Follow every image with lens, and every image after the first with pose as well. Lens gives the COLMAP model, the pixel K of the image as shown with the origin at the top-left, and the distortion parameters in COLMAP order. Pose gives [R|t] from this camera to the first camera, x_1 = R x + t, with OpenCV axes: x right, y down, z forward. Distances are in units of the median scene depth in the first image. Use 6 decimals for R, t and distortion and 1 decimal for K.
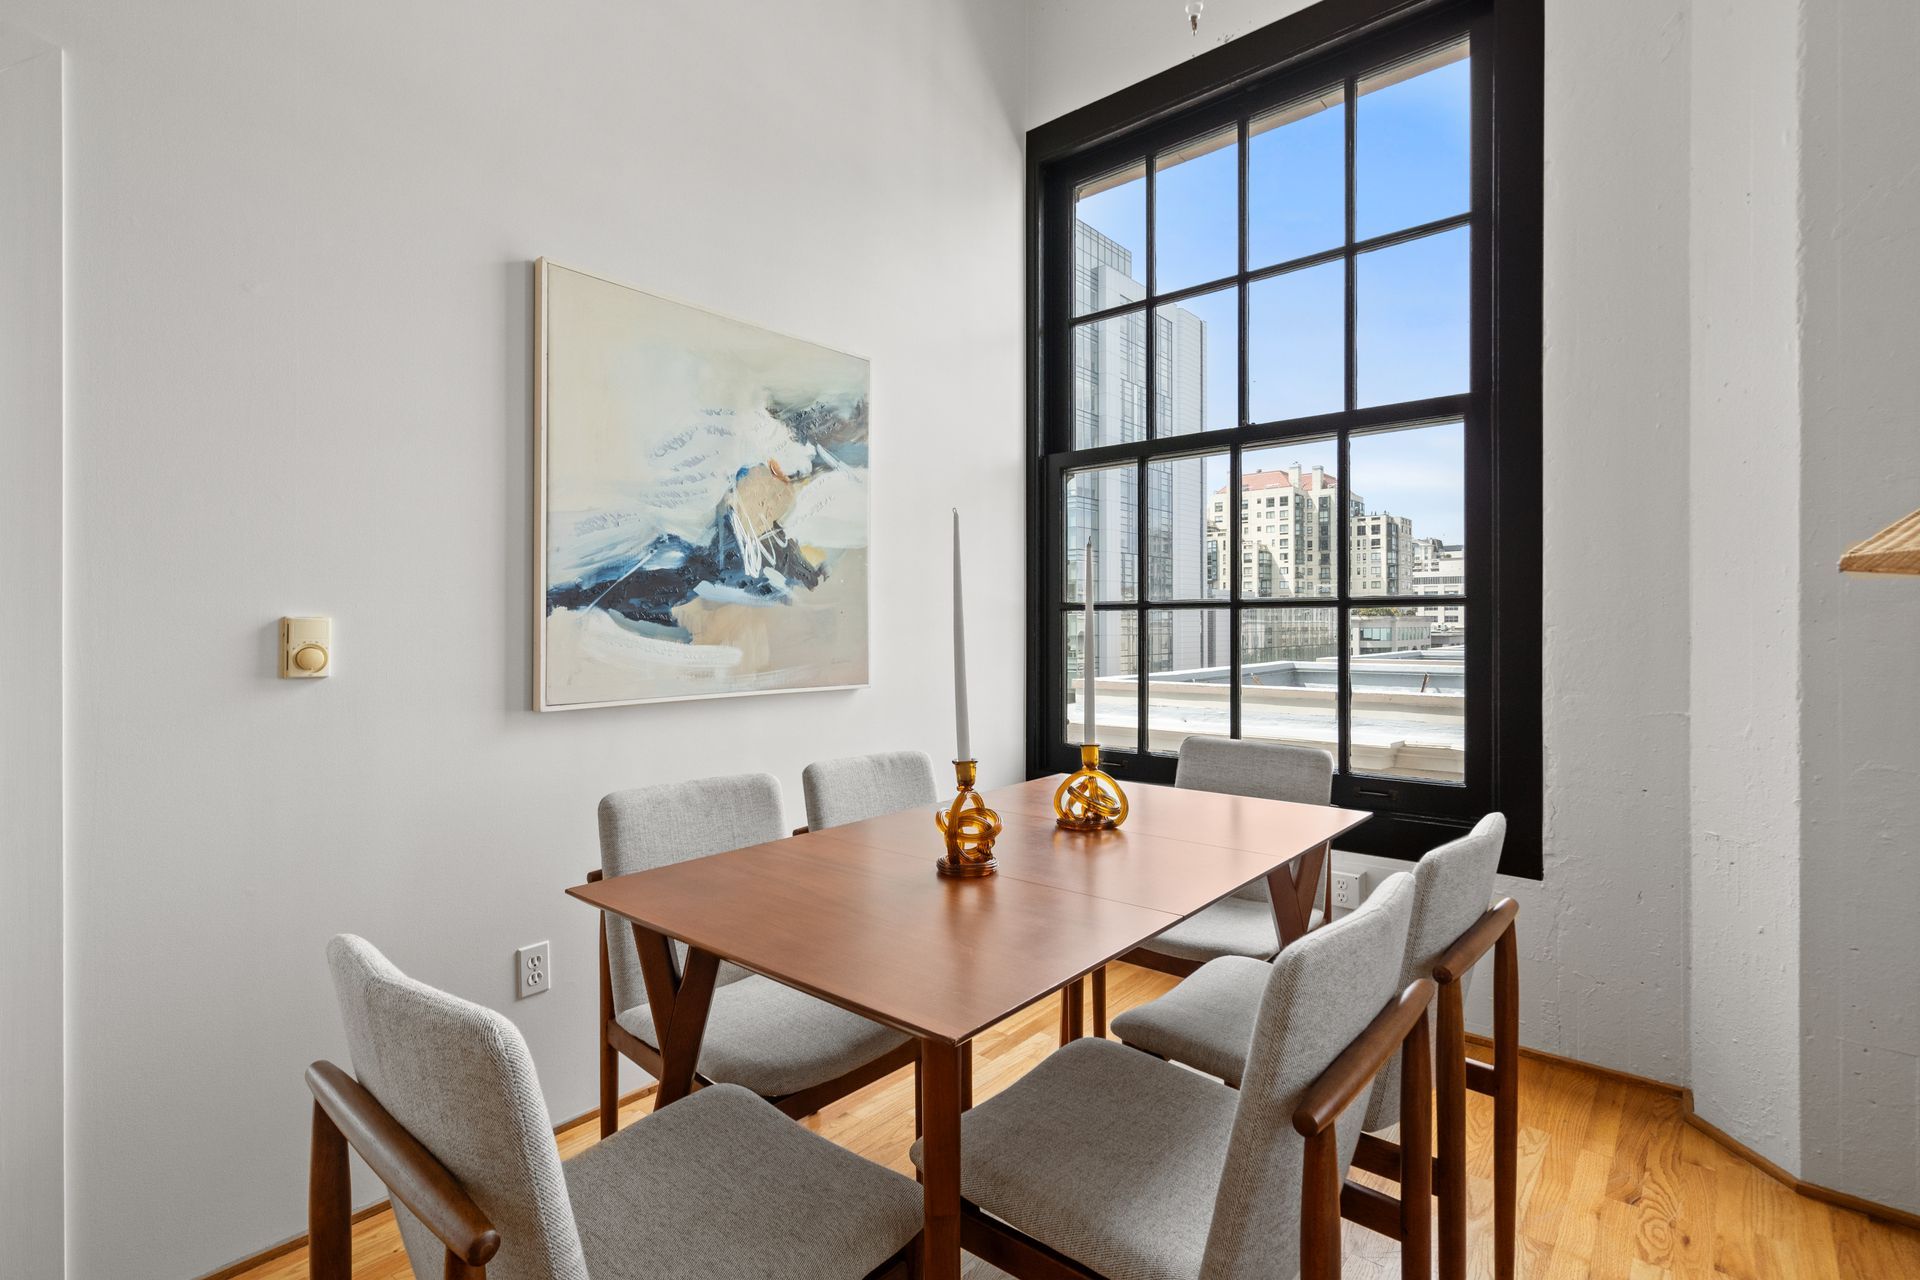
lens RADIAL K [[902.7, 0, 956.8], [0, 902.7, 626.3], [0, 0, 1]] dist [-0.002042, -0.000148]
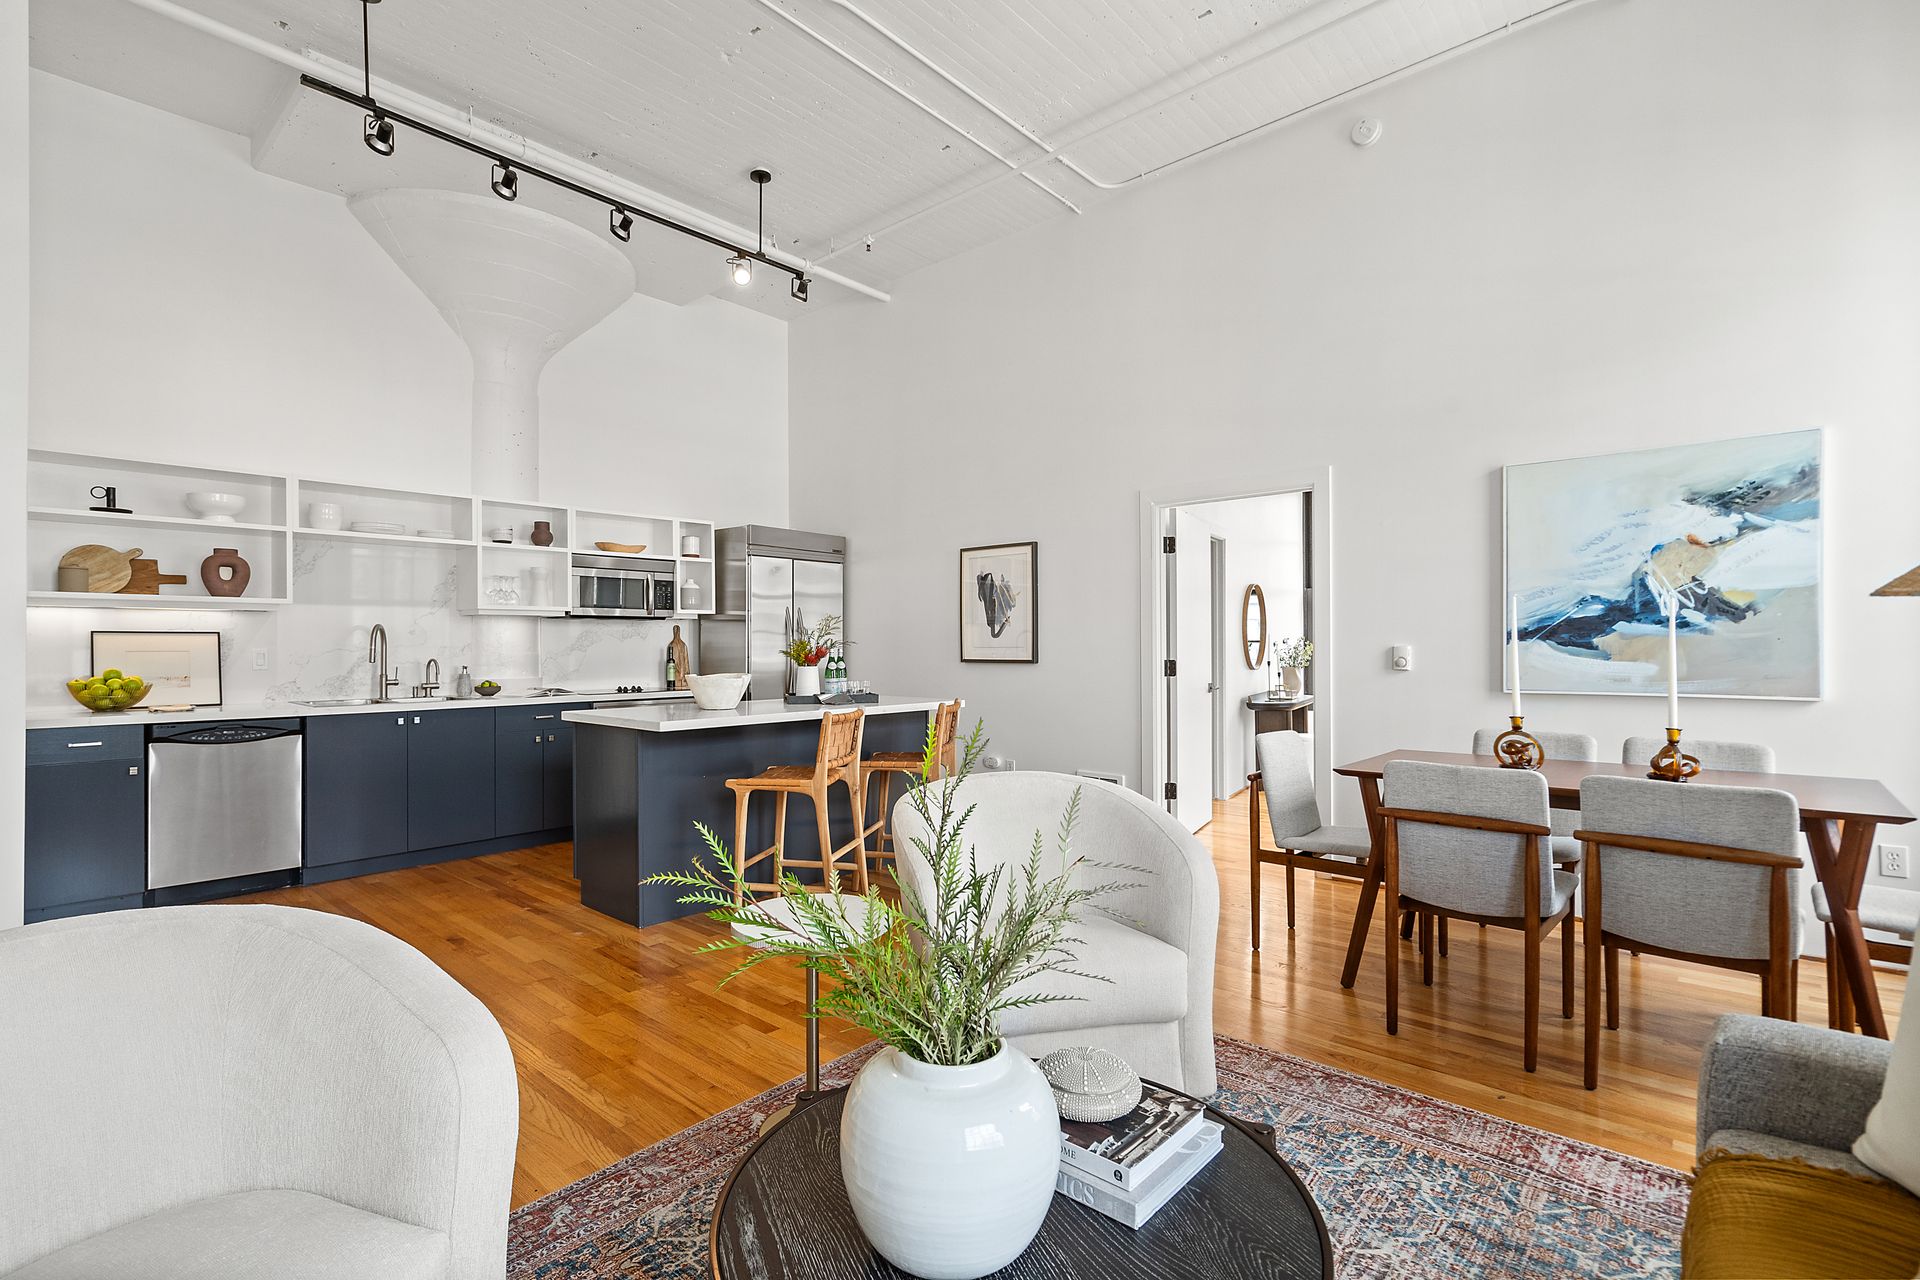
lens RADIAL K [[886.5, 0, 950.5], [0, 886.5, 639.4], [0, 0, 1]] dist [-0.000632, 0.000134]
pose [[-0.023425, -0.006370, -0.999705, 1.228489], [0.001240, 0.999979, -0.006400, -0.009401], [0.999725, -0.001389, -0.023417, -0.142246]]
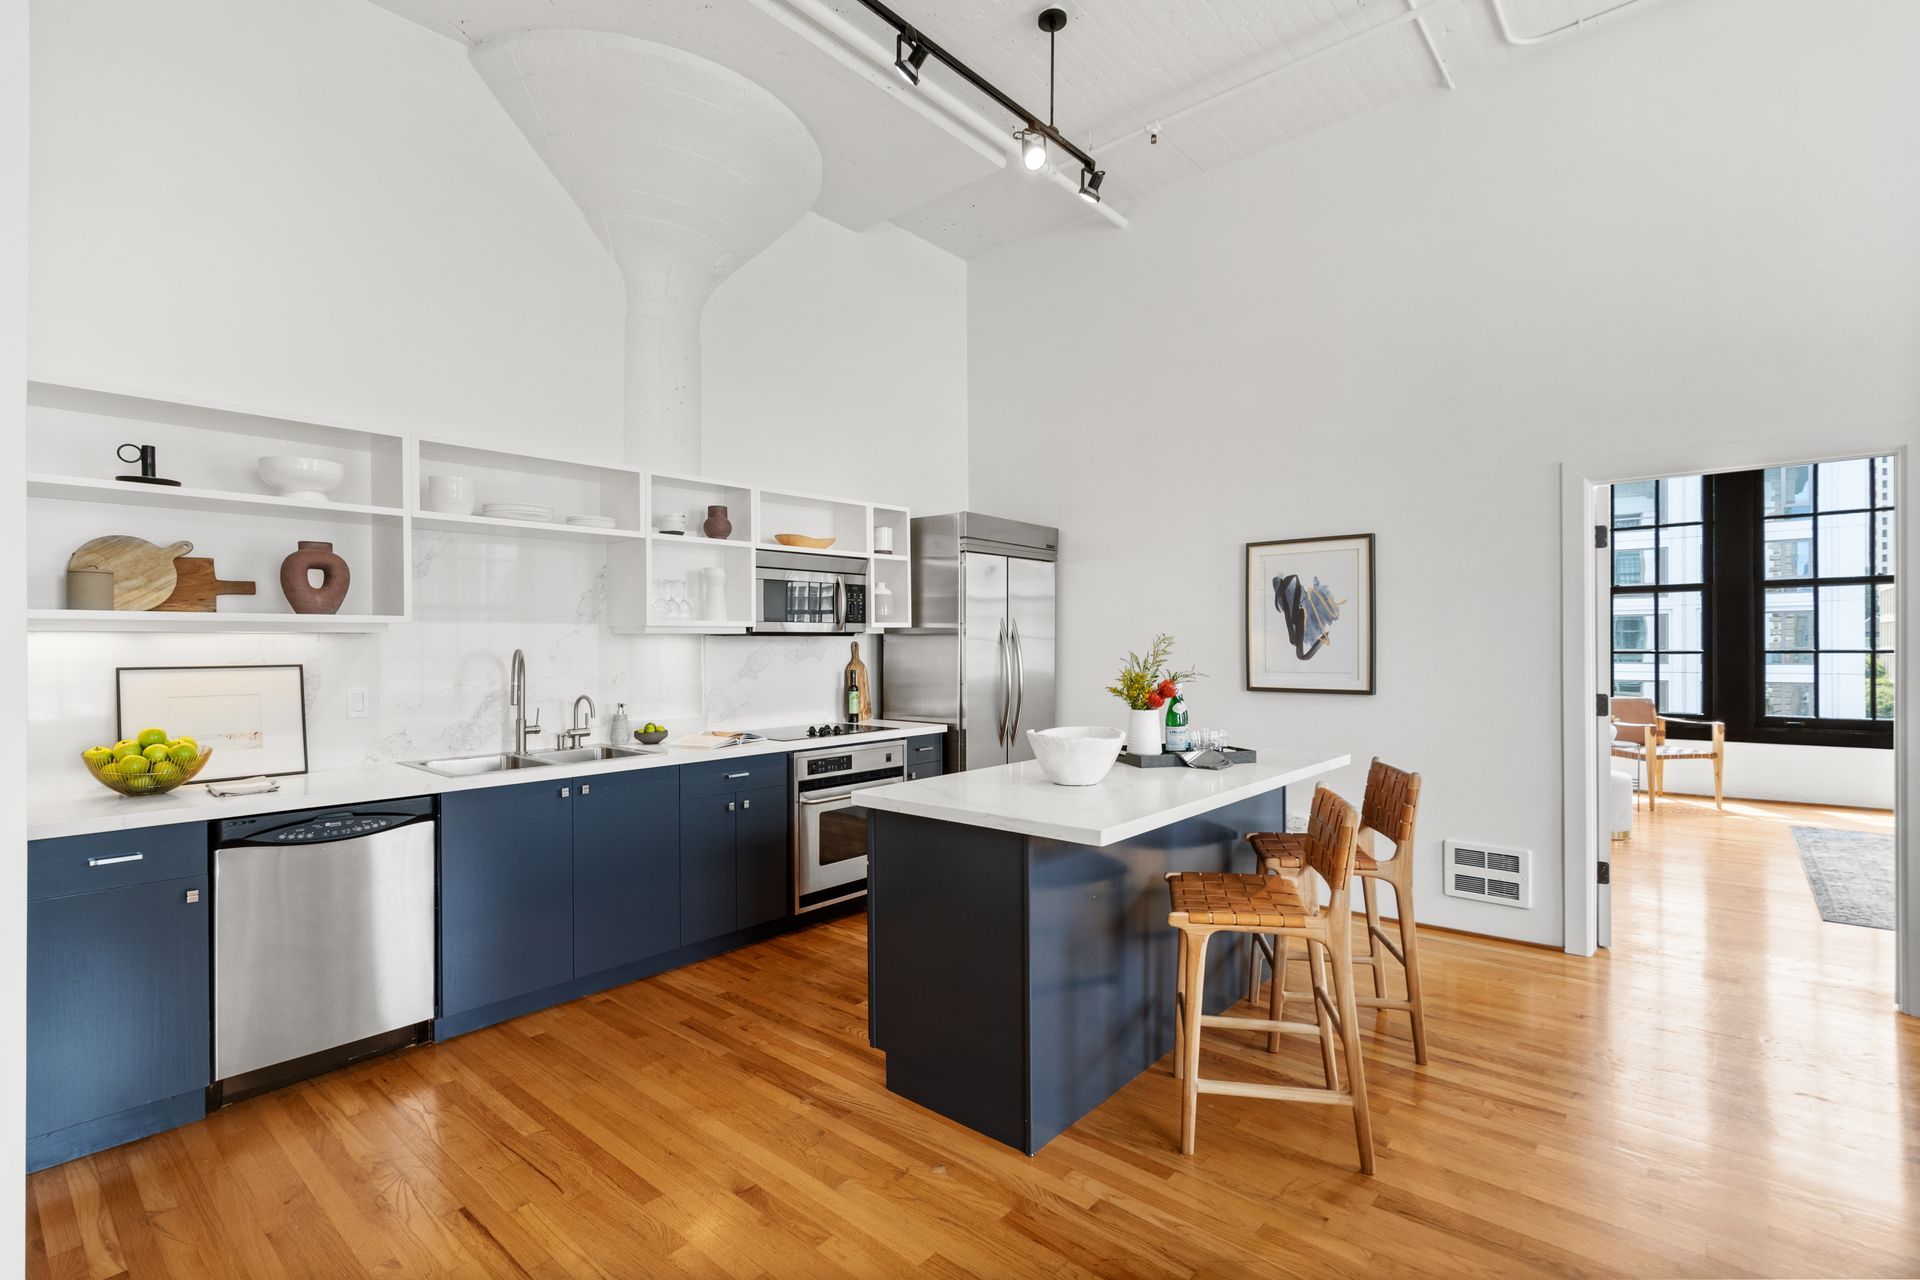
lens RADIAL K [[886.5, 0, 950.5], [0, 886.5, 639.4], [0, 0, 1]] dist [-0.000632, 0.000134]
pose [[-0.009776, -0.003607, -0.999946, 0.666144], [0.003472, 0.999987, -0.003641, -0.066016], [0.999946, -0.003508, -0.009764, -0.775235]]
